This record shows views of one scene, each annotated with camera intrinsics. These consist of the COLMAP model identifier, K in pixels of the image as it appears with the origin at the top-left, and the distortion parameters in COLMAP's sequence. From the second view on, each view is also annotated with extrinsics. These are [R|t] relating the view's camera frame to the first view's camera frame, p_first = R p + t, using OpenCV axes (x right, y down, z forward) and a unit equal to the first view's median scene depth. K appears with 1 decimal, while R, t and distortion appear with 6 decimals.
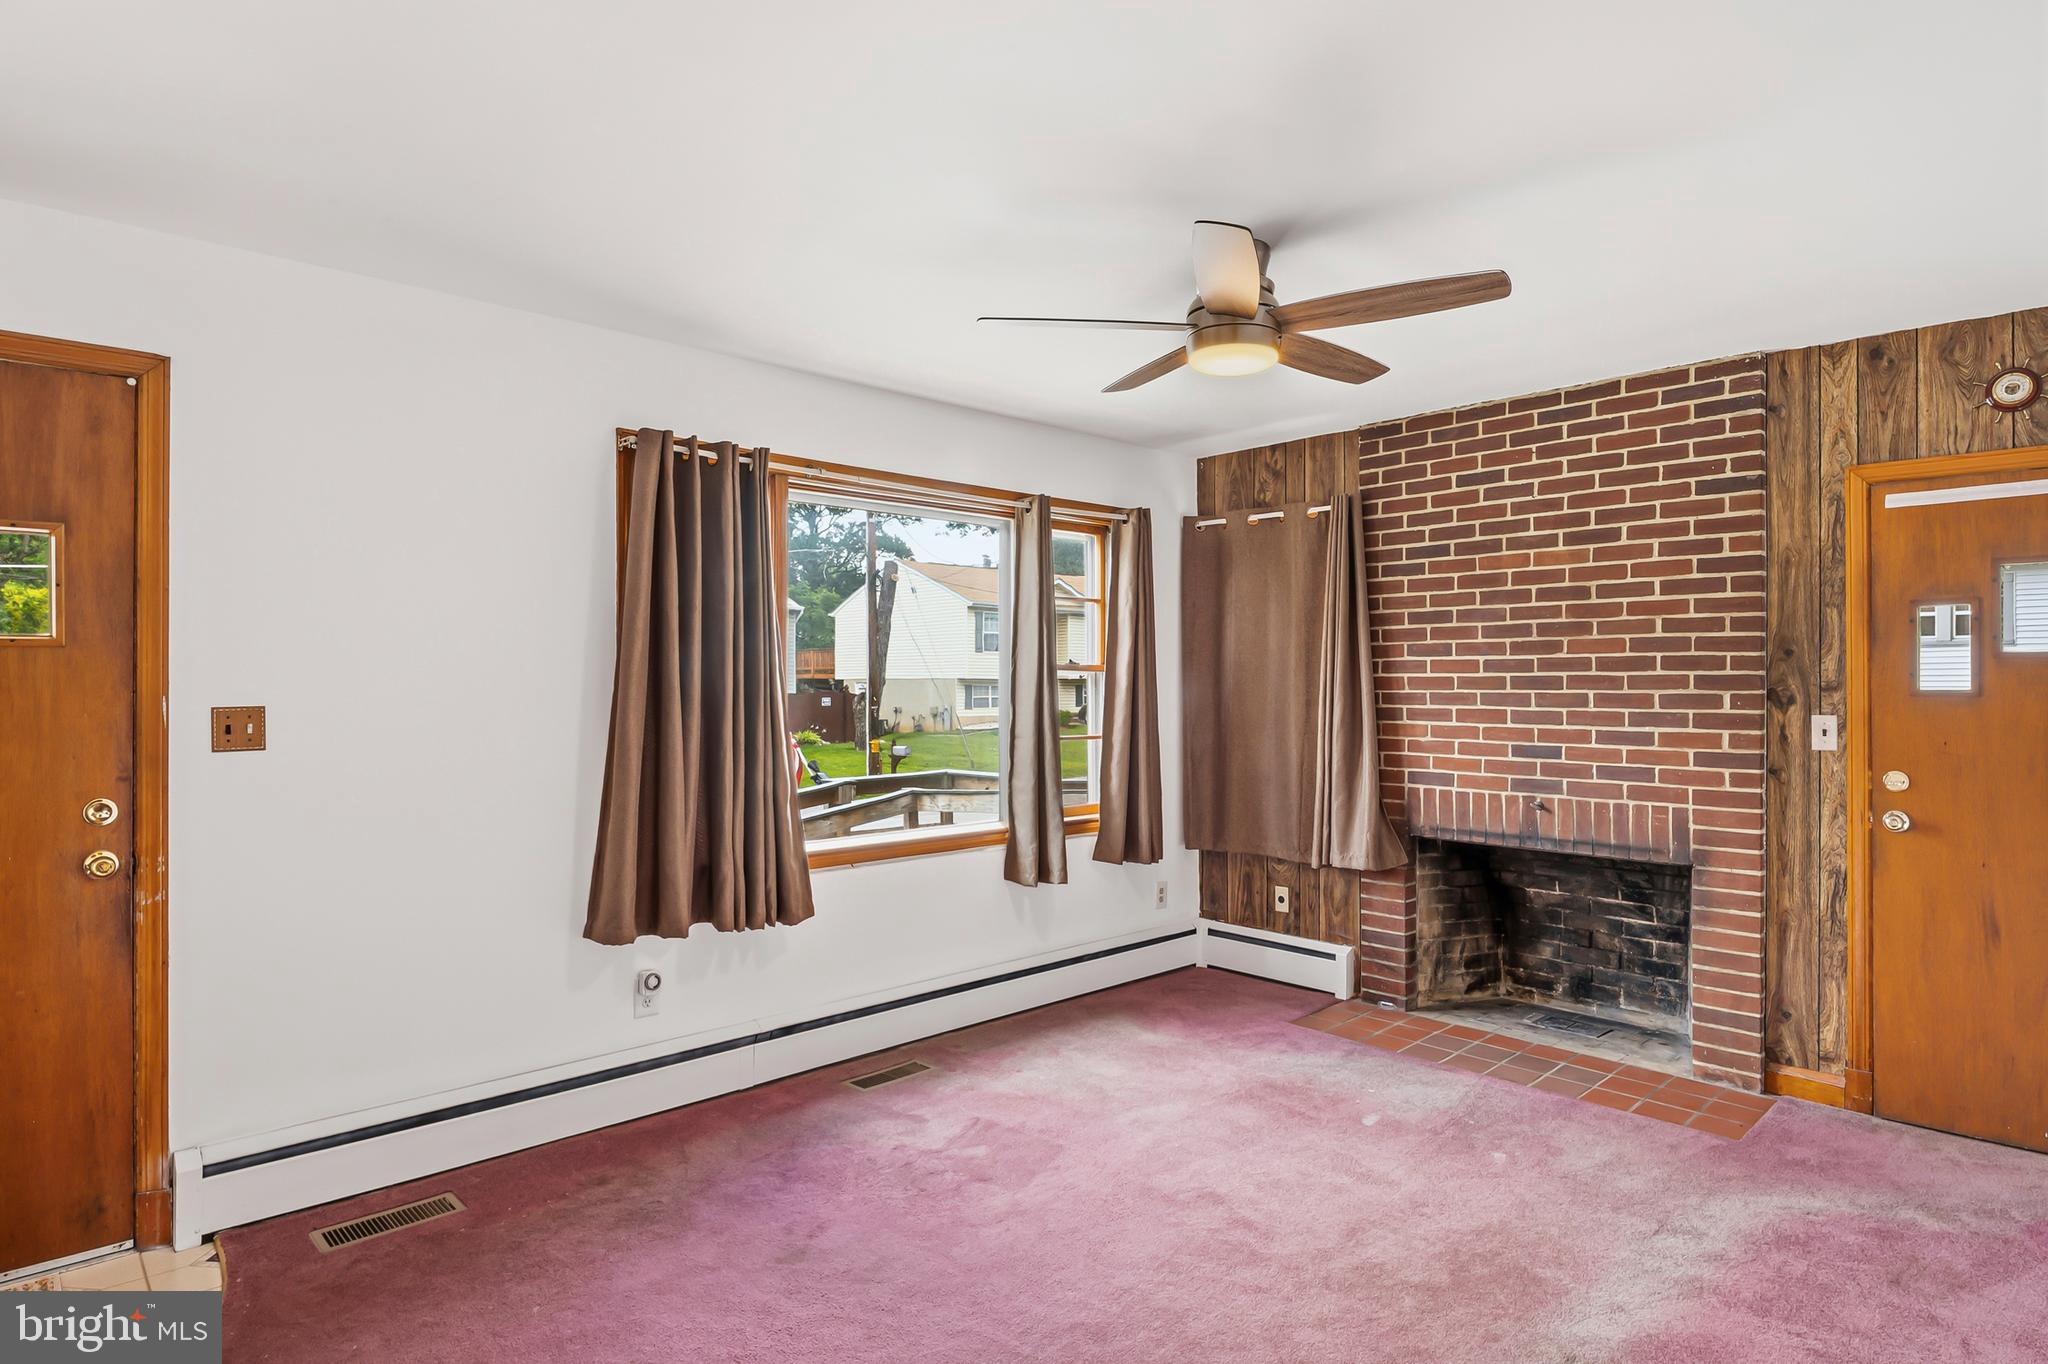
lens RADIAL K [[1118.1, 0, 1020.6], [0, 1118.1, 684.0], [0, 0, 1]] dist [-0.006059, -0.001759]
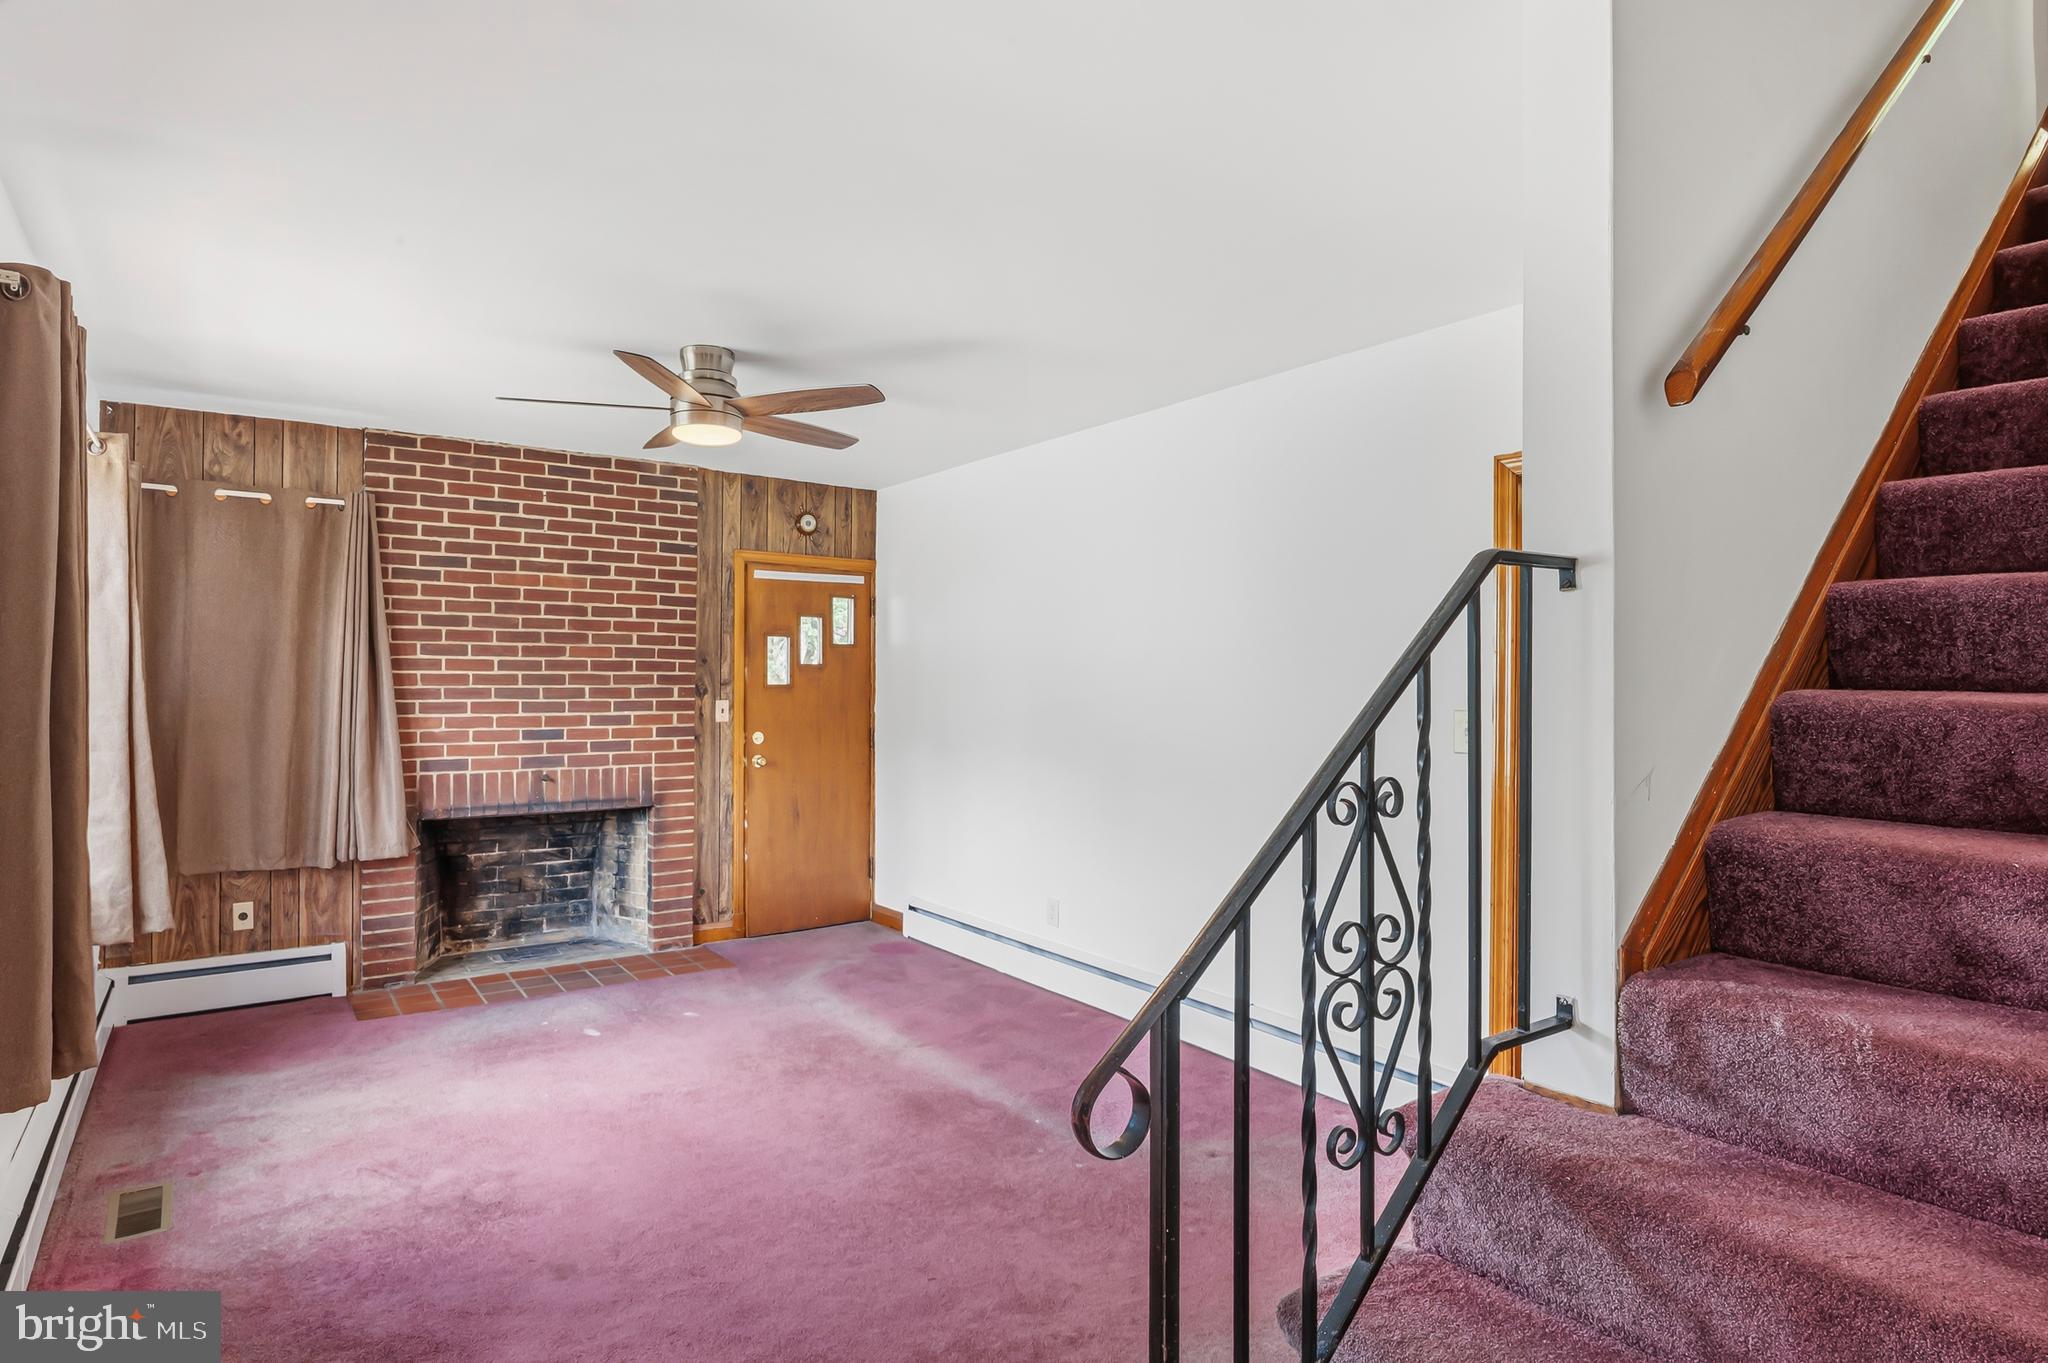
lens RADIAL K [[1118.1, 0, 1026.9], [0, 1118.1, 677.2], [0, 0, 1]] dist [-0.006059, -0.001759]
pose [[0.124789, 0.004693, 0.992172, -0.724366], [-0.001600, 0.999988, -0.004529, 0.001098], [-0.992182, -0.001022, 0.124795, 0.311172]]
